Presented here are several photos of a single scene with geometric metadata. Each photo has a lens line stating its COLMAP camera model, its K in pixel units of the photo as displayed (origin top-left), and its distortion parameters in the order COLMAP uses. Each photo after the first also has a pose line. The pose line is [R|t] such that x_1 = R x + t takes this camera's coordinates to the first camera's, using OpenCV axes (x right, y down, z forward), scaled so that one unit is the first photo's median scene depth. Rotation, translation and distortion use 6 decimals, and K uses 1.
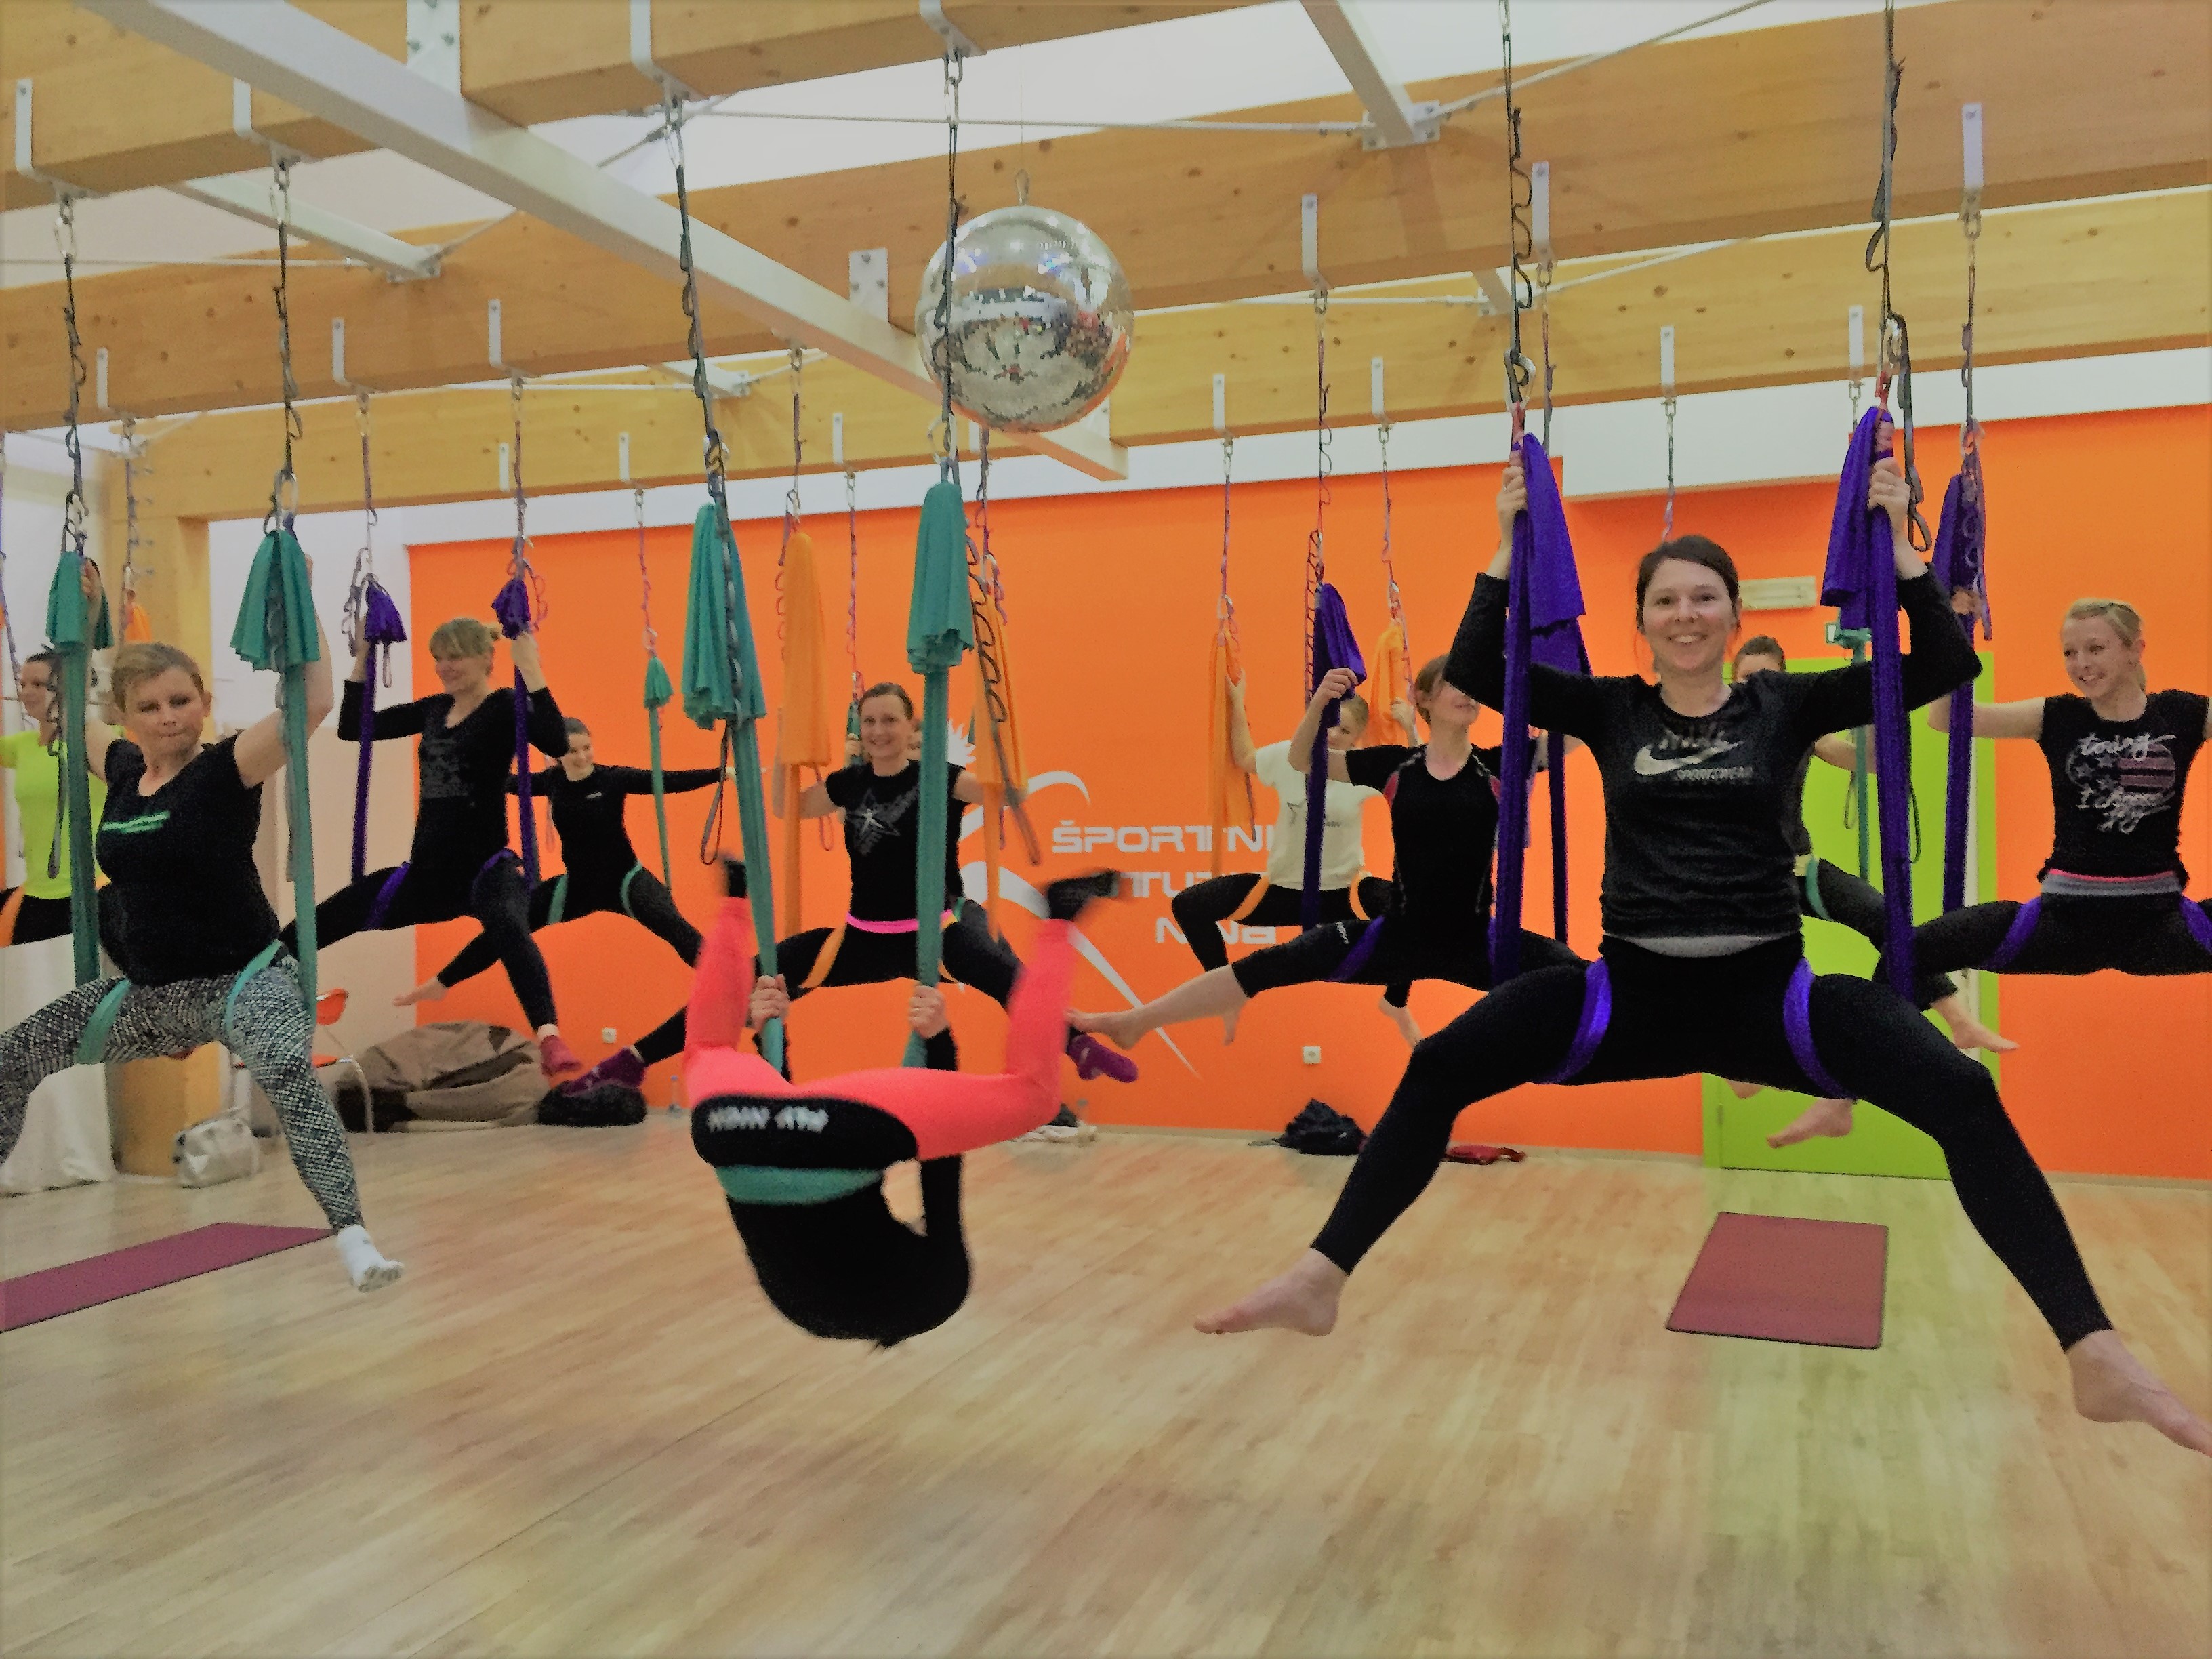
lens RADIAL K [[1873.6, 0, 1106.0], [0, 1873.6, 829.5], [0, 0, 1]] dist [0.101392, -0.171827]
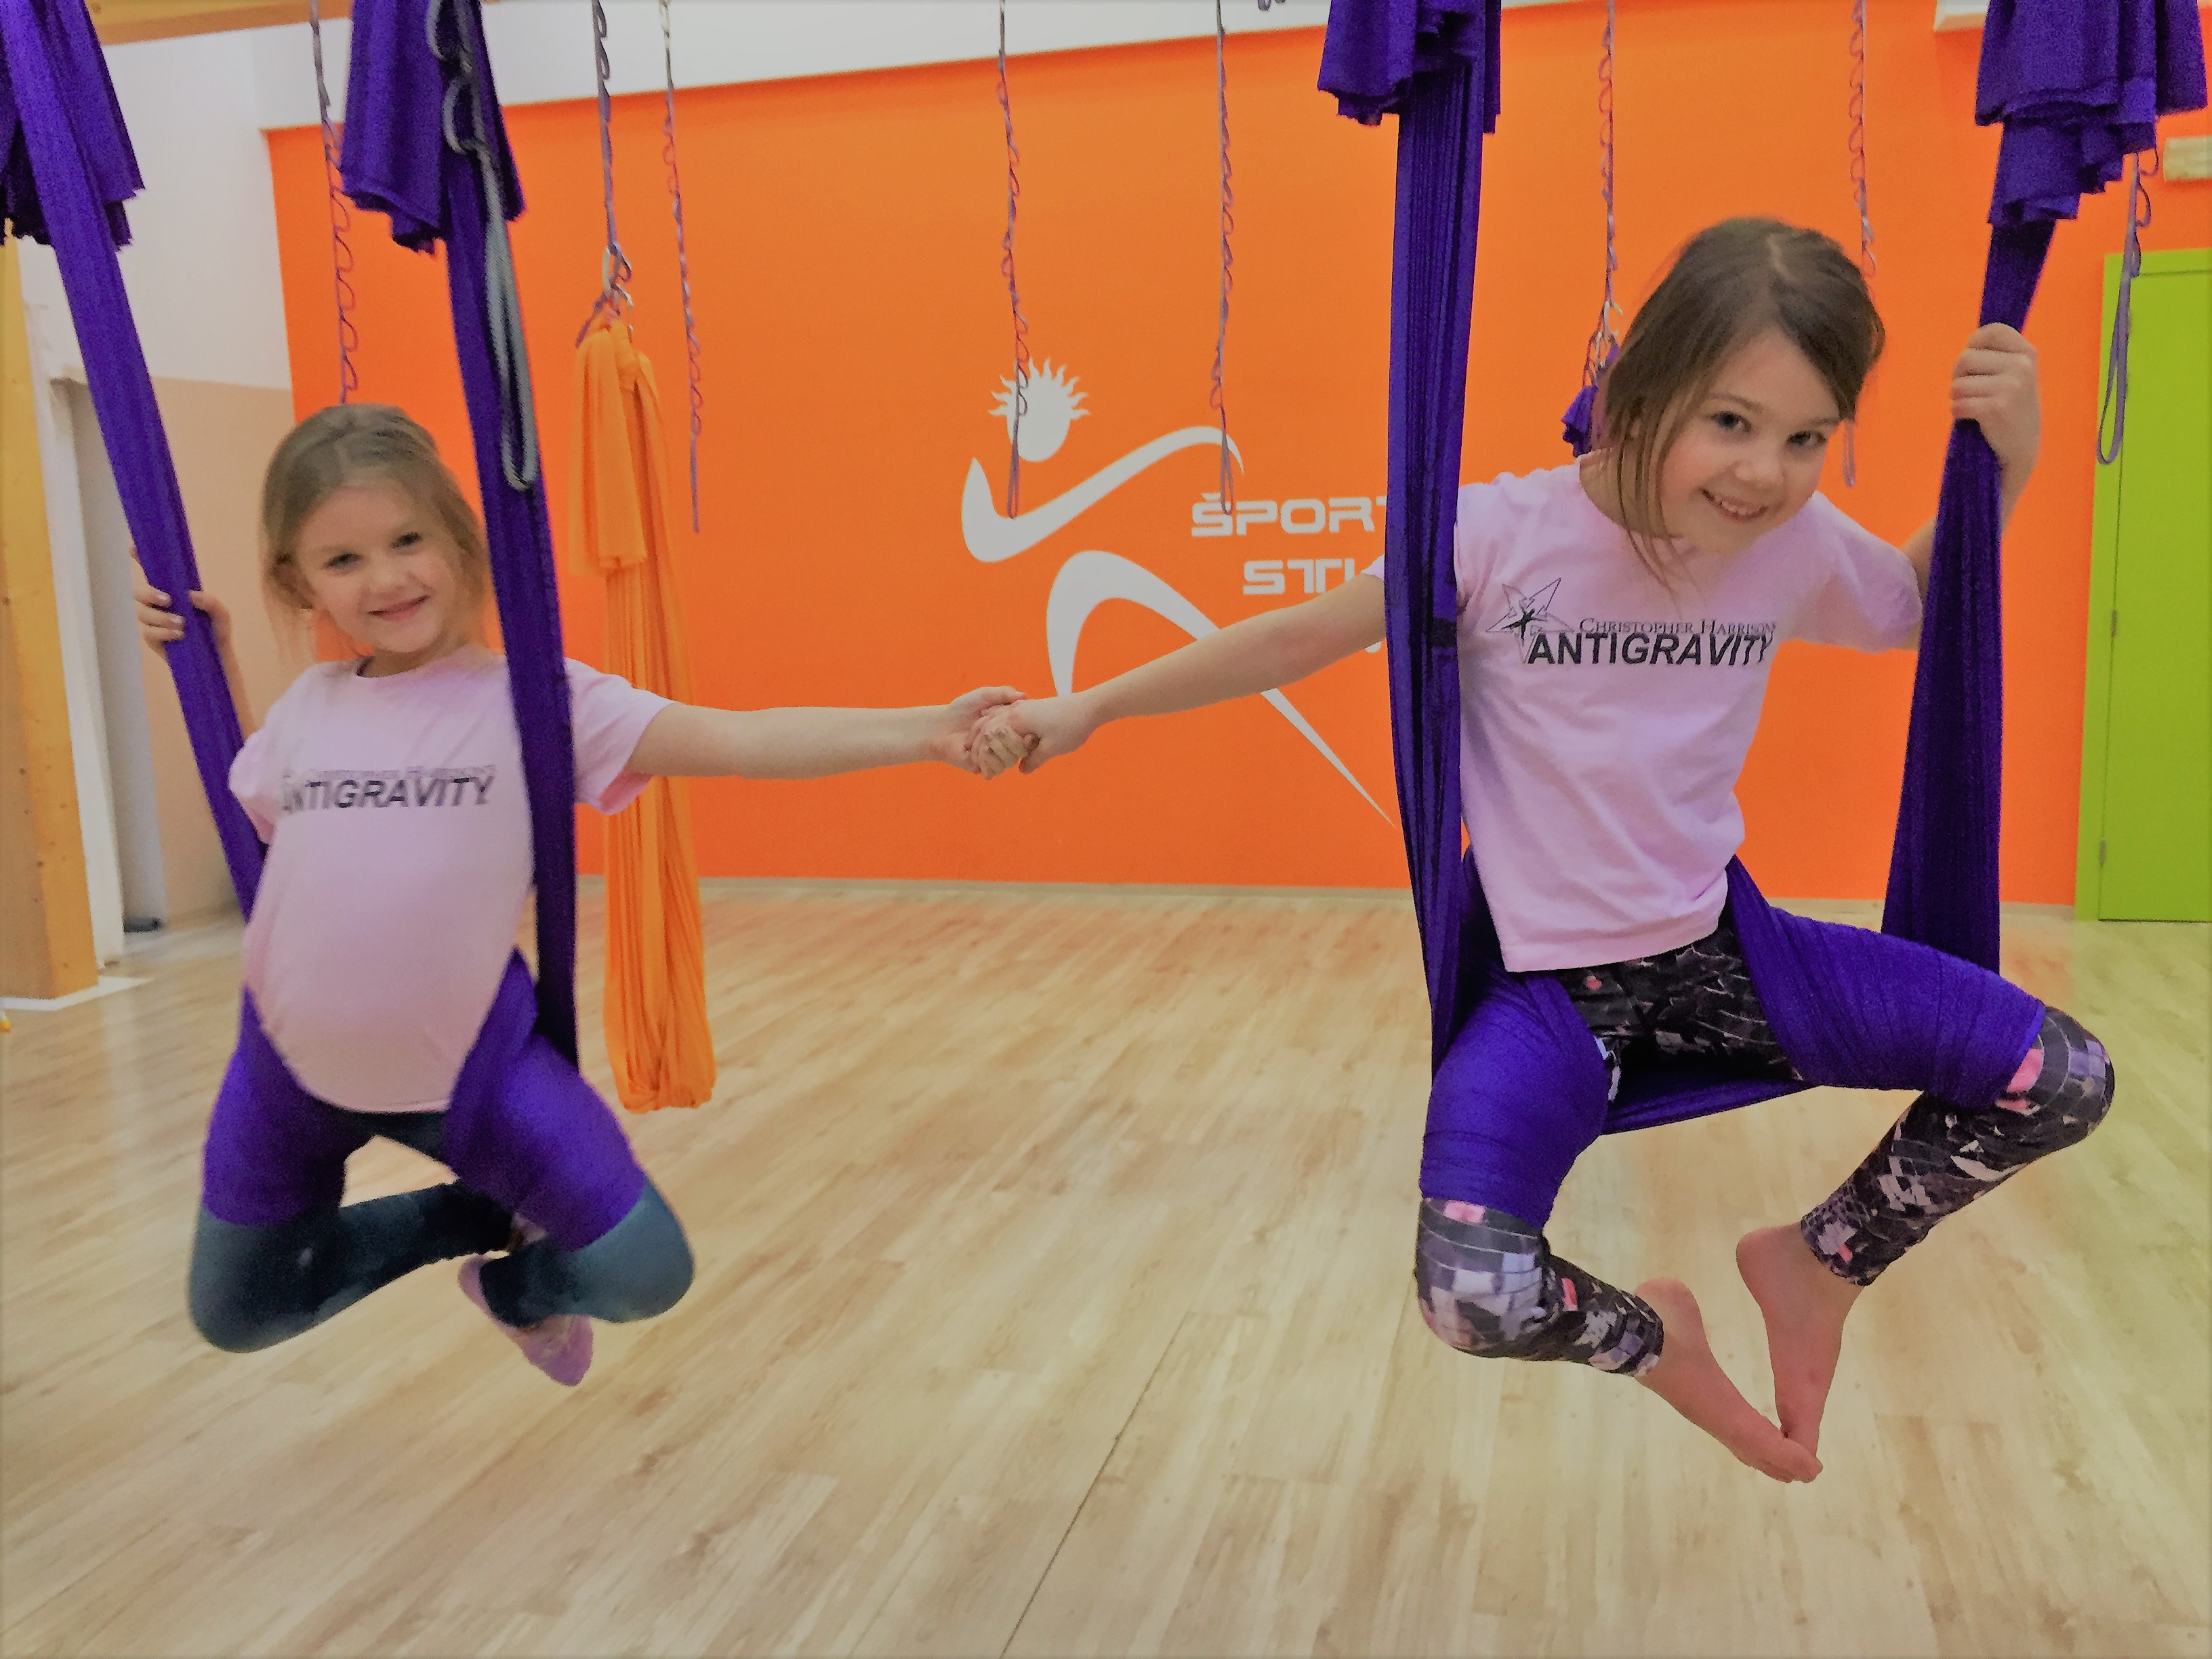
lens RADIAL K [[1824.1, 0, 1087.2], [0, 1824.1, 880.7], [0, 0, 1]] dist [0.000181, 0.001075]
pose [[0.996233, -0.030025, 0.081350, -0.239813], [0.015480, 0.984652, 0.173843, 0.036236], [-0.085321, -0.171929, 0.981408, 0.449776]]
